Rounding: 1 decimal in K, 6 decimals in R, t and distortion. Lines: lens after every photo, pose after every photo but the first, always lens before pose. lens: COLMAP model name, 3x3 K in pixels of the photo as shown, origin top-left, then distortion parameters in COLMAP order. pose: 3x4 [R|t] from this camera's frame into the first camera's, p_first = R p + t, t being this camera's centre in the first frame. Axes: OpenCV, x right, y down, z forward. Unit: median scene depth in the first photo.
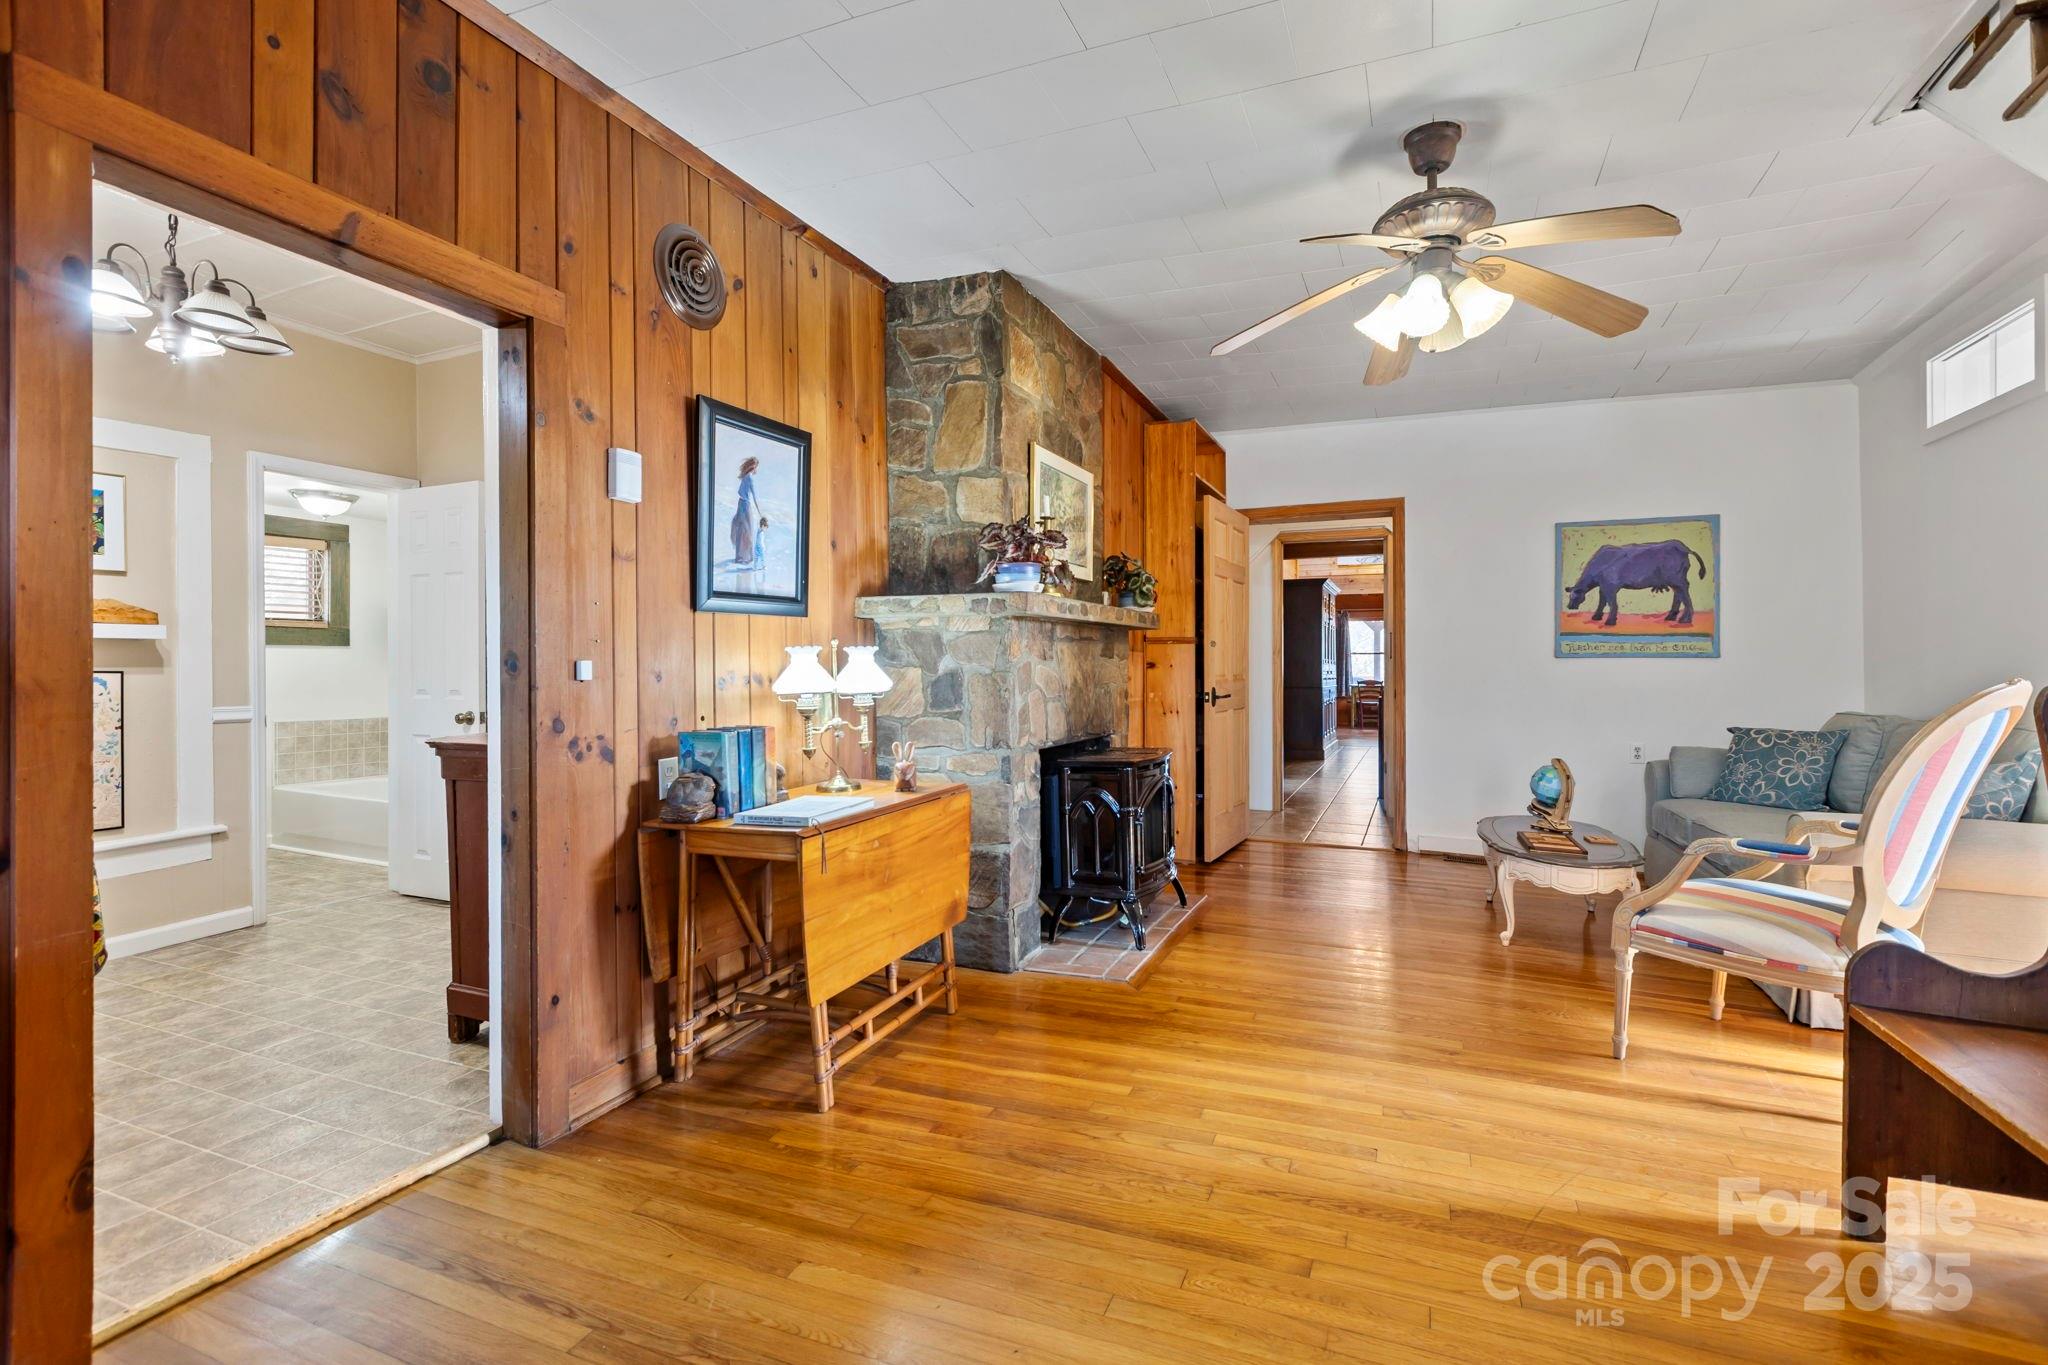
lens RADIAL K [[926.7, 0, 1026.3], [0, 926.7, 668.6], [0, 0, 1]] dist [-0.000243, 0.000516]
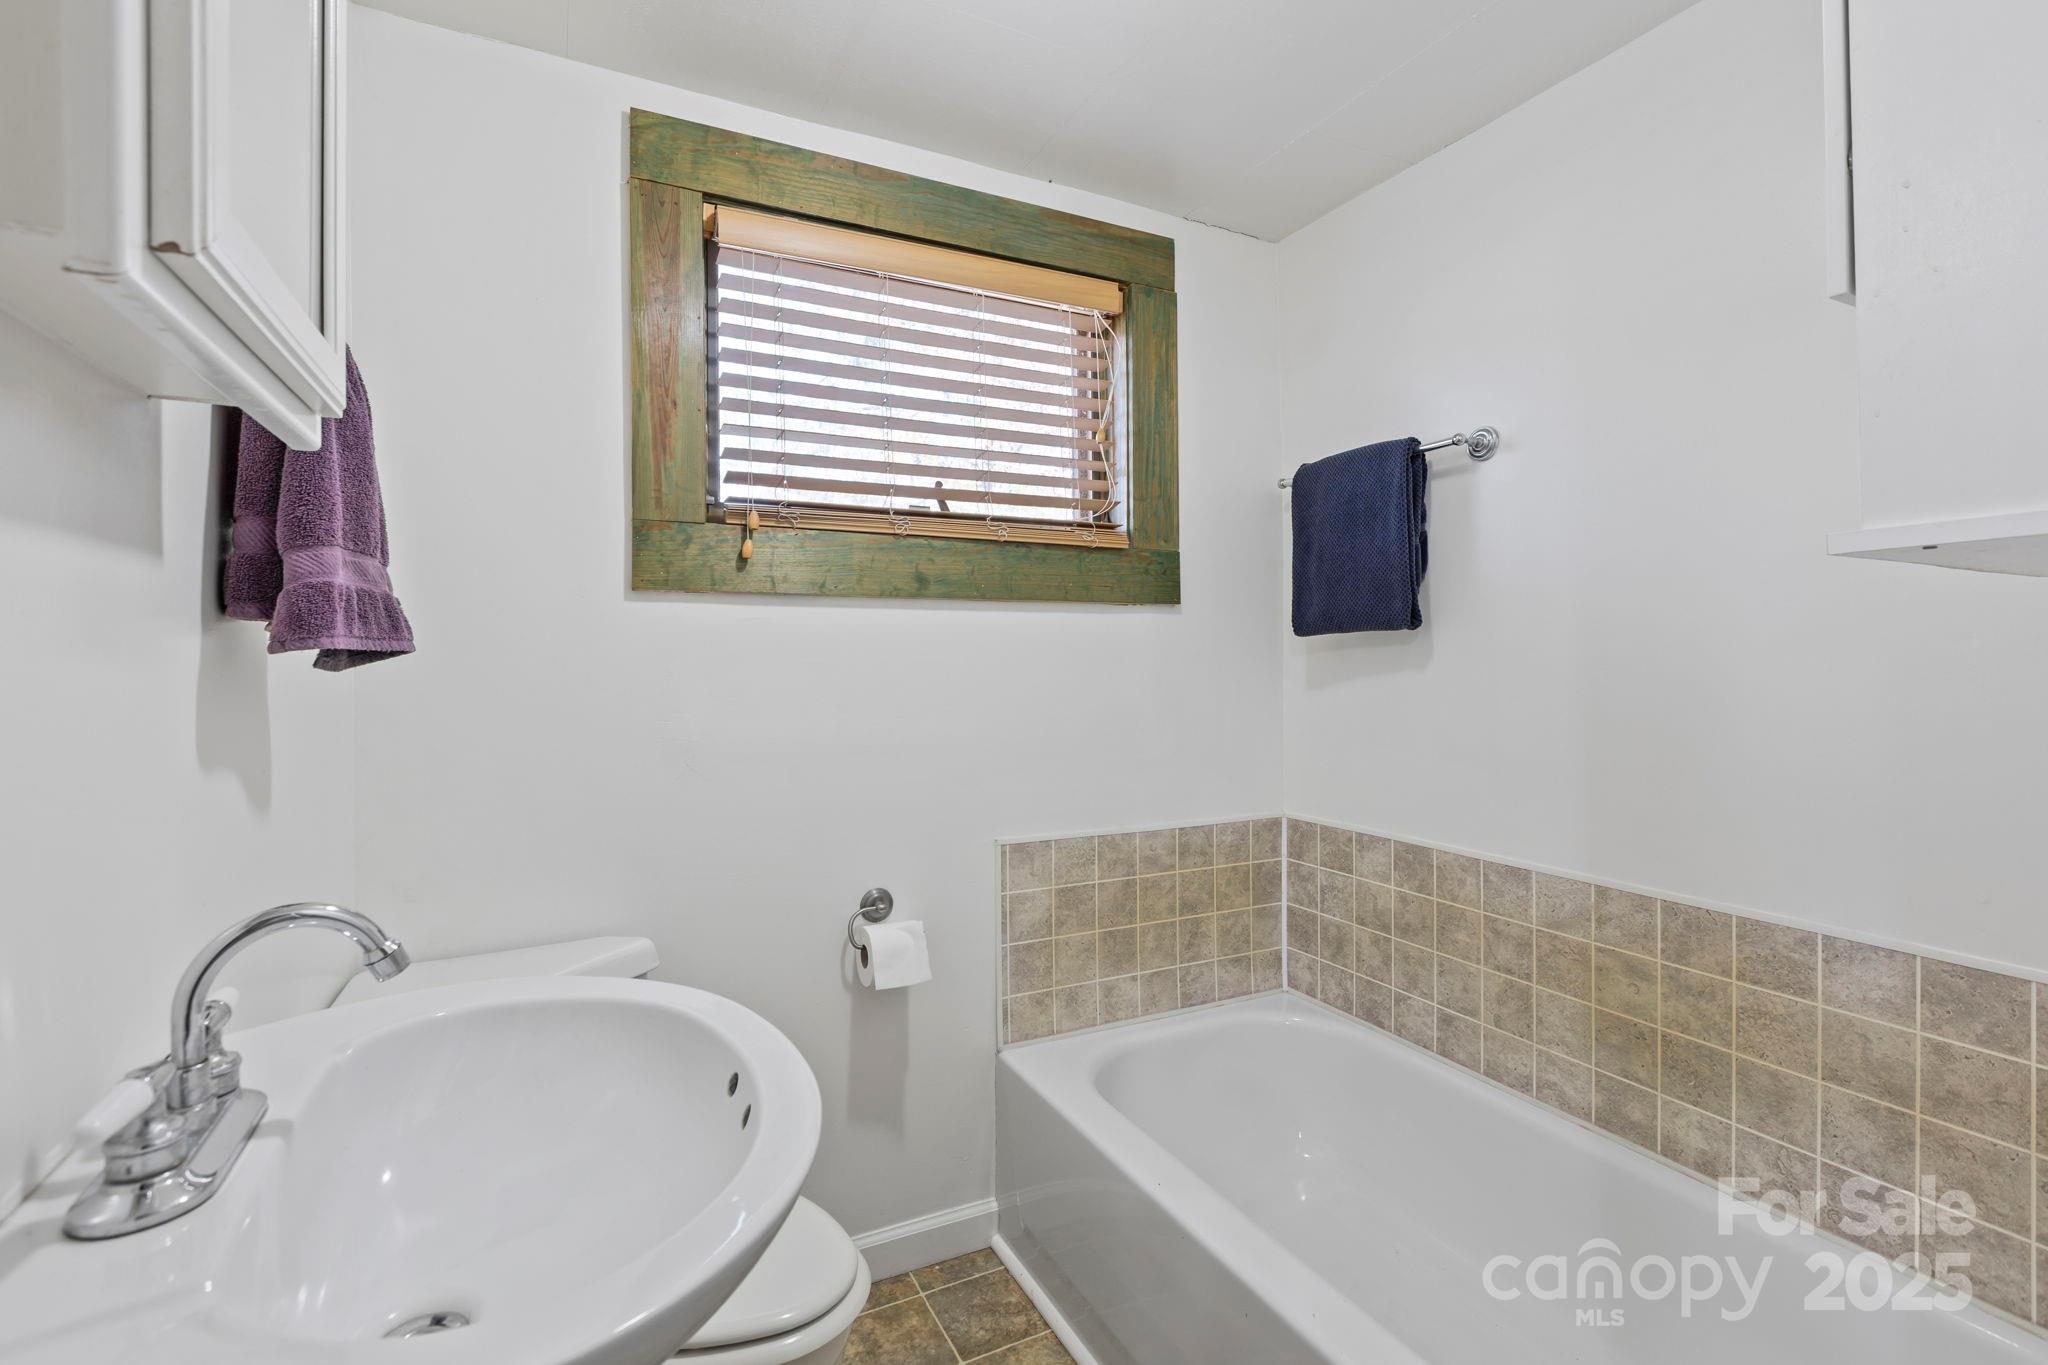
lens RADIAL K [[926.7, 0, 1022.4], [0, 926.7, 673.4], [0, 0, 1]] dist [-0.000243, 0.000516]
pose [[0.767166, -0.003525, -0.641439, -0.568378], [0.008396, 0.999954, 0.004546, -0.002009], [0.641394, -0.008874, 0.767160, 0.719593]]
